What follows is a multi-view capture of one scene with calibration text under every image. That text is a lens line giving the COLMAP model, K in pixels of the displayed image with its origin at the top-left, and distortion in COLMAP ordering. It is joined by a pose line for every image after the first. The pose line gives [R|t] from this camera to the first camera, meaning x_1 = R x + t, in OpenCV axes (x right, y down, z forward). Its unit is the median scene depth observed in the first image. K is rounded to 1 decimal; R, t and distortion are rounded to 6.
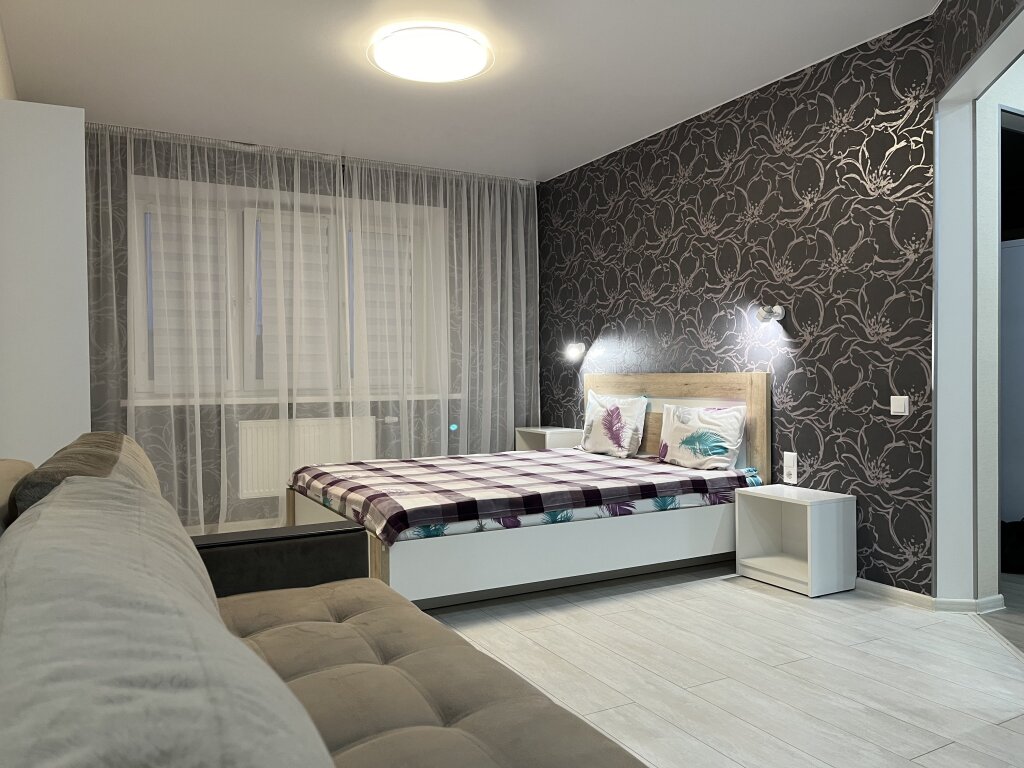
lens RADIAL K [[775.9, 0, 512.0], [0, 775.9, 384.0], [0, 0, 1]] dist [0.084682, -0.117809]
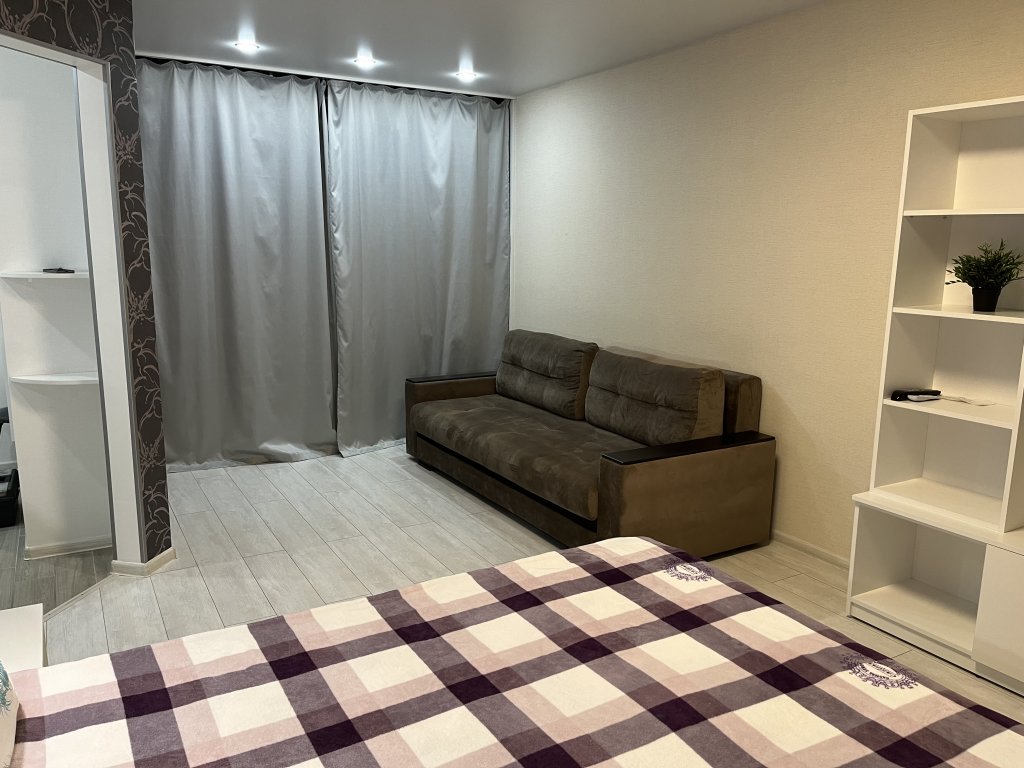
lens RADIAL K [[775.9, 0, 512.0], [0, 775.9, 384.0], [0, 0, 1]] dist [0.084682, -0.117809]
pose [[-0.999522, 0.006444, -0.030227, 0.015080], [0.000400, 0.980638, 0.195827, -0.135777], [0.030903, 0.195721, -0.980173, 1.434770]]
